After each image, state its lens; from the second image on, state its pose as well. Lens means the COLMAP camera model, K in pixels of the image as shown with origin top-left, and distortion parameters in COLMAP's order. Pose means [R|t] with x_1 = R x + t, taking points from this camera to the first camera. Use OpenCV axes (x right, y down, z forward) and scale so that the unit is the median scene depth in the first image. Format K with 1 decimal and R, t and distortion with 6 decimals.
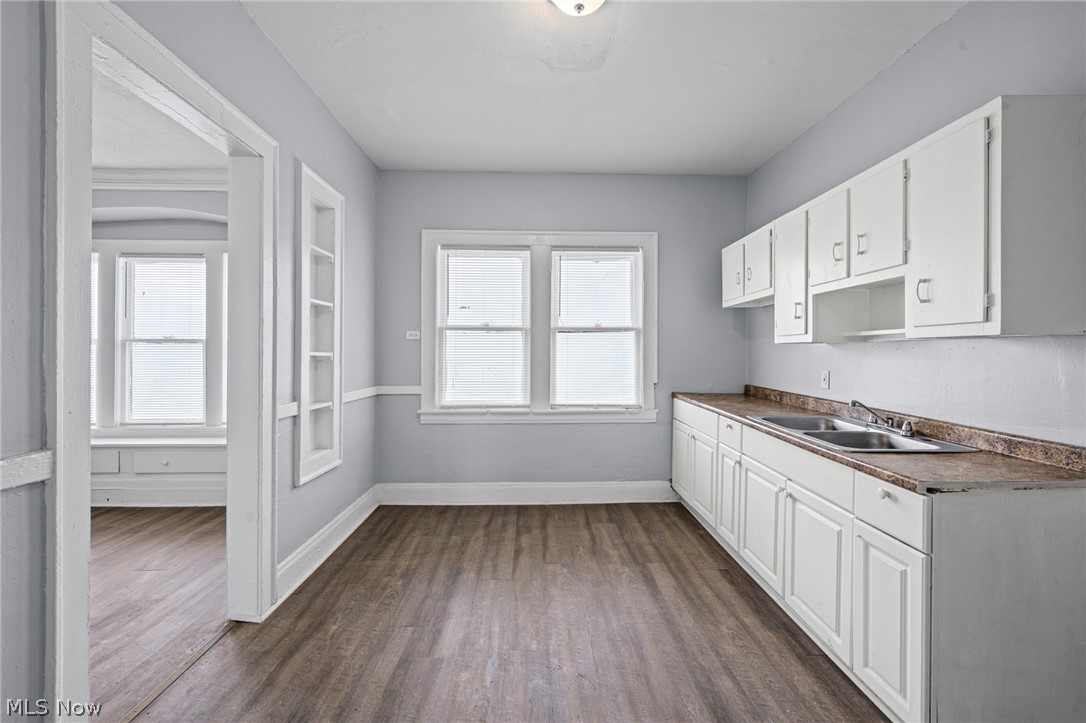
lens RADIAL K [[462.5, 0, 543.3], [0, 462.5, 354.5], [0, 0, 1]] dist [-0.000295, 0.000316]
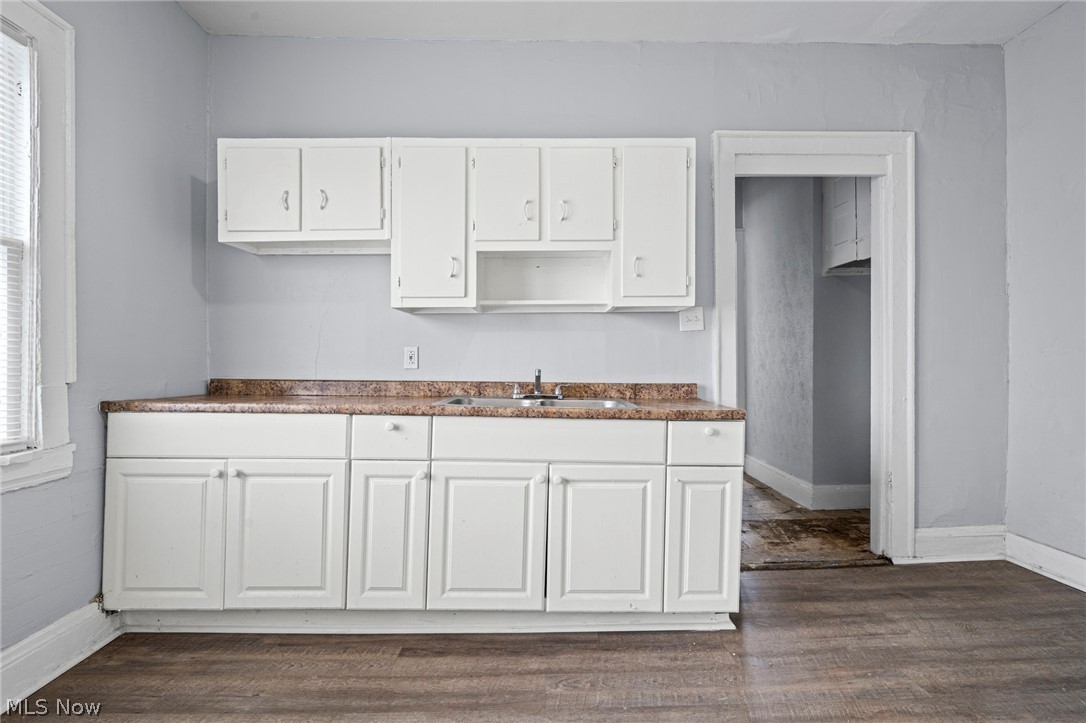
lens RADIAL K [[497.6, 0, 553.7], [0, 497.6, 362.0], [0, 0, 1]] dist [0.003442, -0.000157]
pose [[0.002409, -0.003488, 0.999991, -0.264171], [0.011643, 0.999926, 0.003460, 0.058348], [-0.999929, 0.011635, 0.002449, 0.698084]]
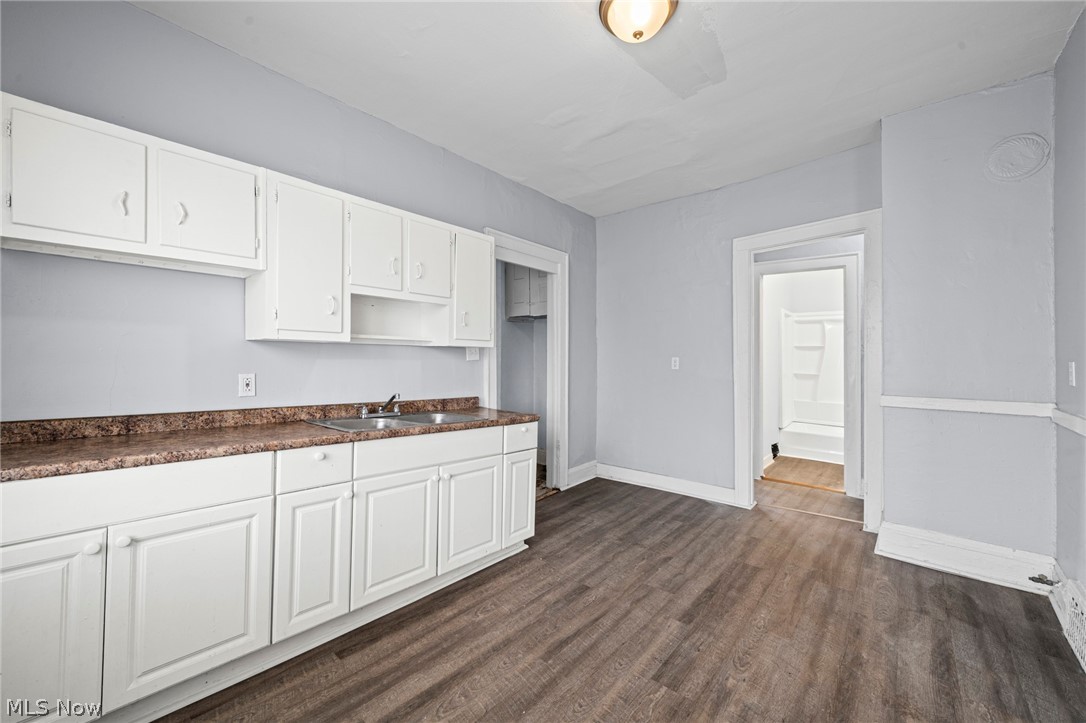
lens RADIAL K [[423.1, 0, 542.2], [0, 423.1, 357.3], [0, 0, 1]] dist [-0.001207, 0.000130]
pose [[-0.734549, -0.004792, 0.678539, -0.253333], [-0.008011, 0.999967, -0.001609, 0.001922], [-0.678509, -0.006618, -0.734563, 1.130977]]
